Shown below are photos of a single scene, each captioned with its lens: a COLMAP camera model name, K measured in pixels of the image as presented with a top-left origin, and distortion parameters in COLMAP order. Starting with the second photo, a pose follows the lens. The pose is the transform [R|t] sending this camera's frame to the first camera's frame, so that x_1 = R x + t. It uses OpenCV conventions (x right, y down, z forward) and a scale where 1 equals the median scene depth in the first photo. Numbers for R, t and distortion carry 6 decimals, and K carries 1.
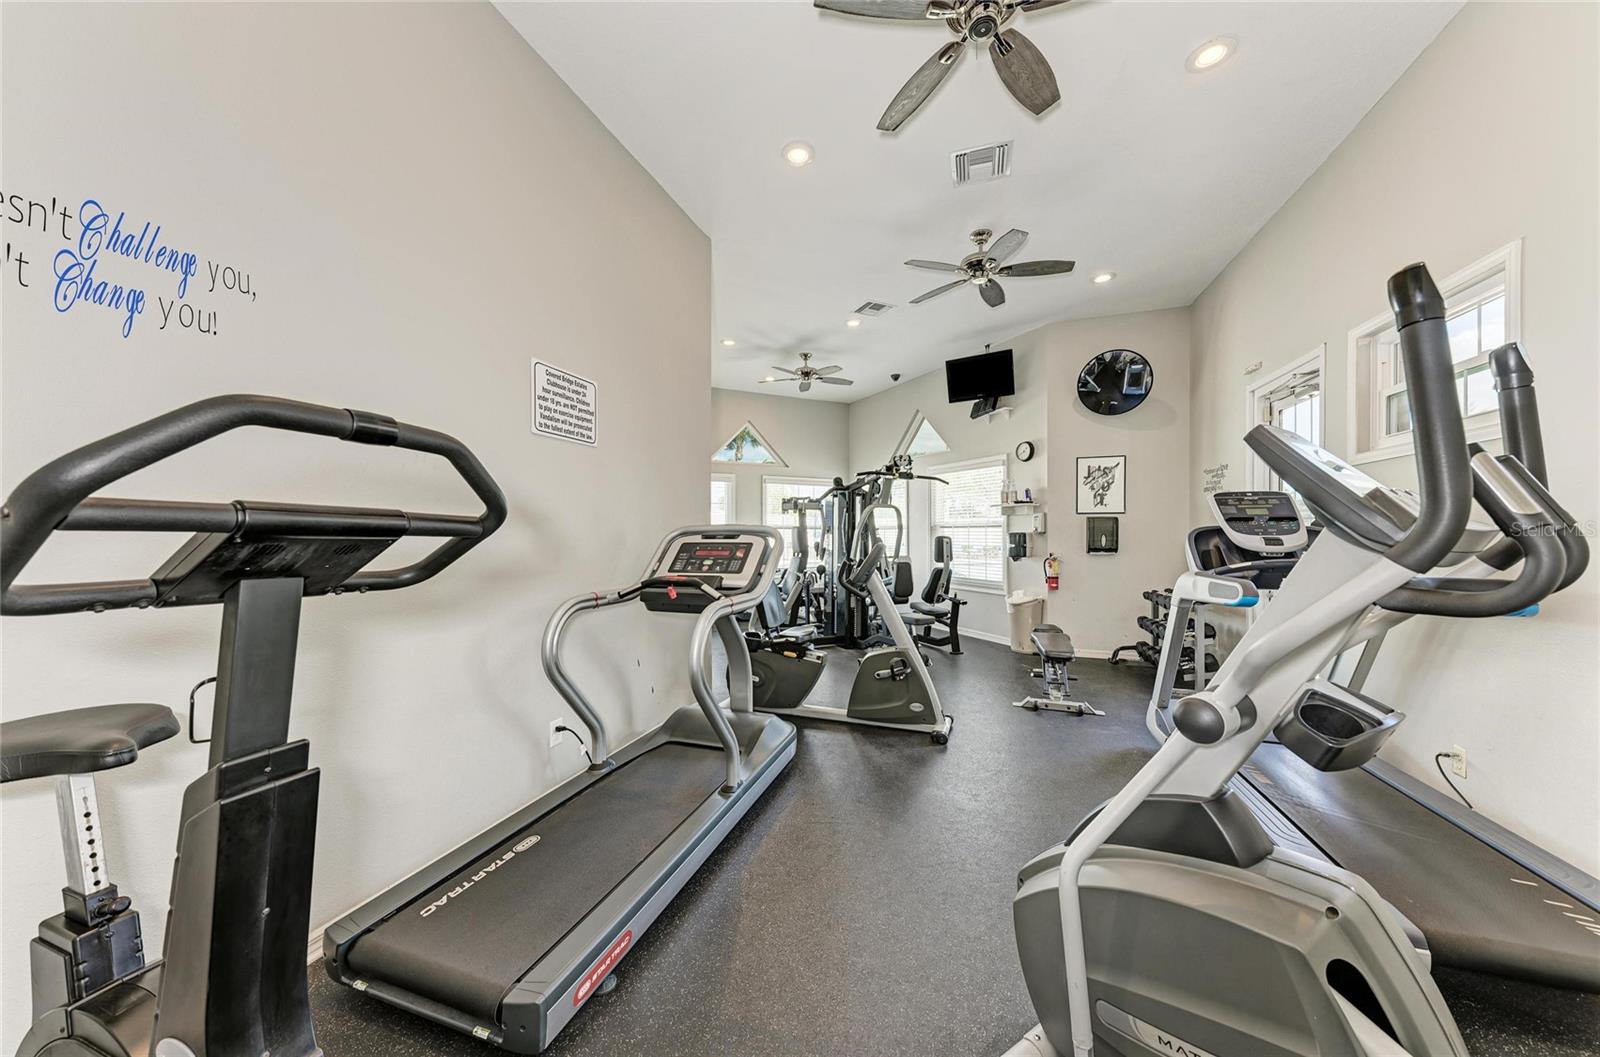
lens RADIAL K [[545.8, 0, 799.6], [0, 545.8, 535.4], [0, 0, 1]] dist [-0.000986, -0.000104]
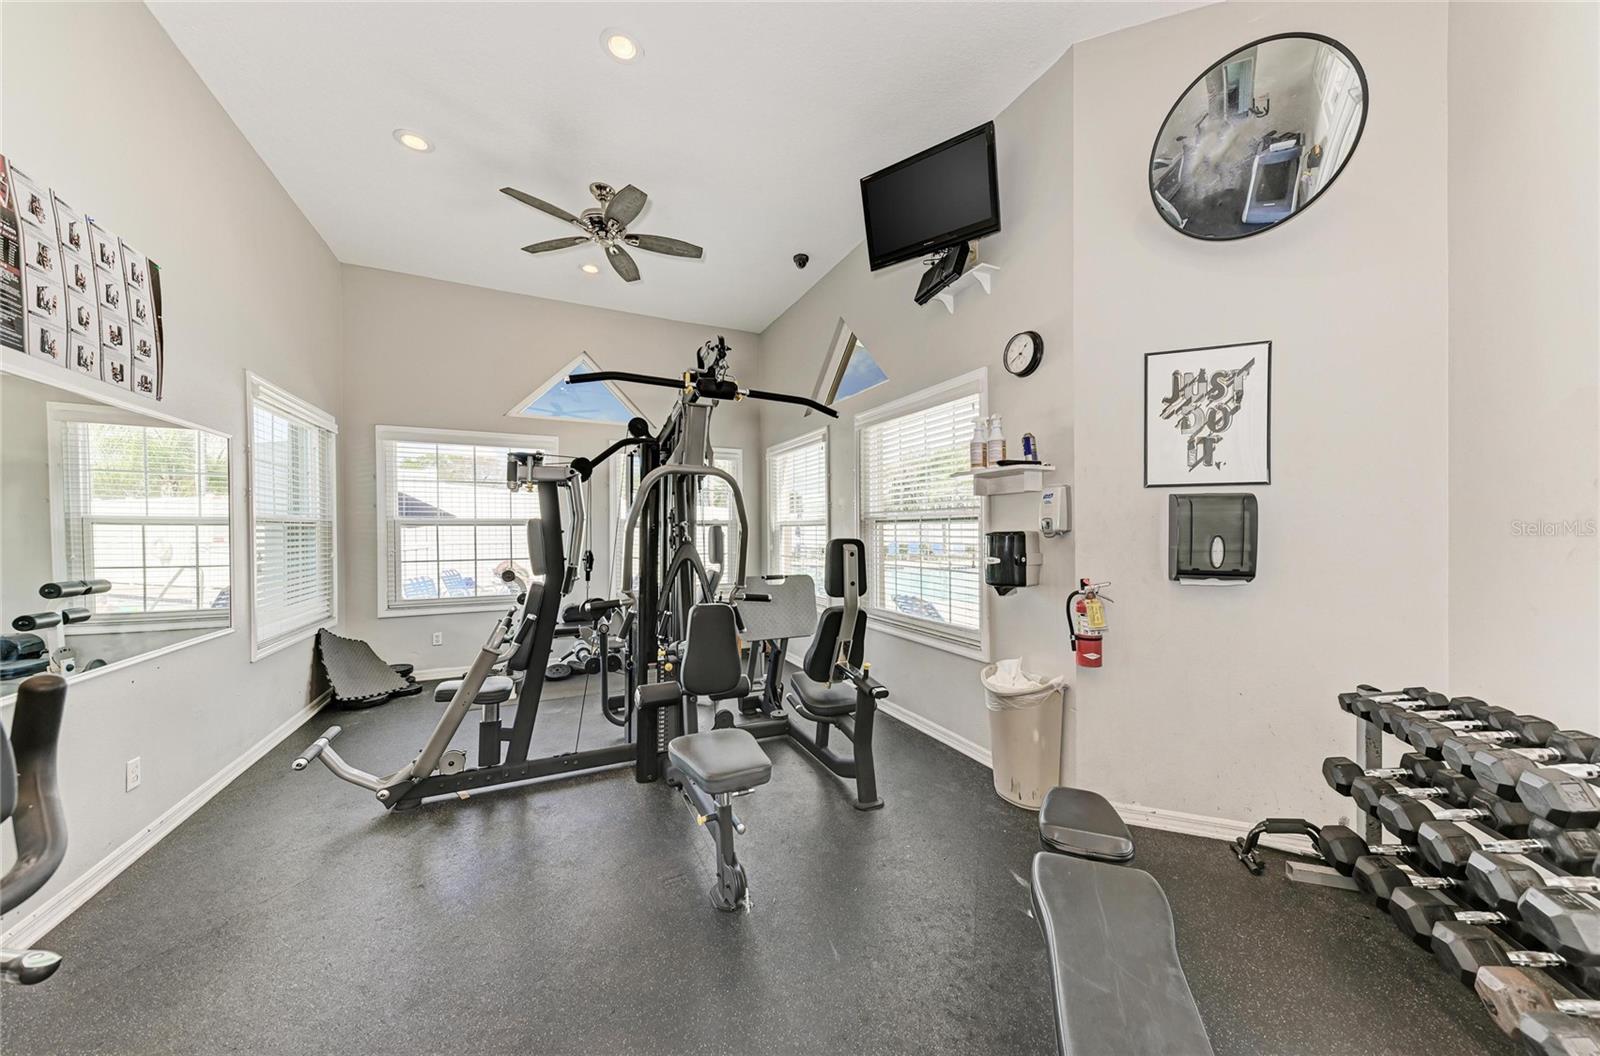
lens RADIAL K [[545.8, 0, 800.9], [0, 545.8, 527.0], [0, 0, 1]] dist [-0.000986, -0.000104]
pose [[0.999744, -0.000544, -0.022624, 0.241761], [0.000372, 0.999971, -0.007614, -0.005531], [0.022627, 0.007604, 0.999715, 0.550220]]
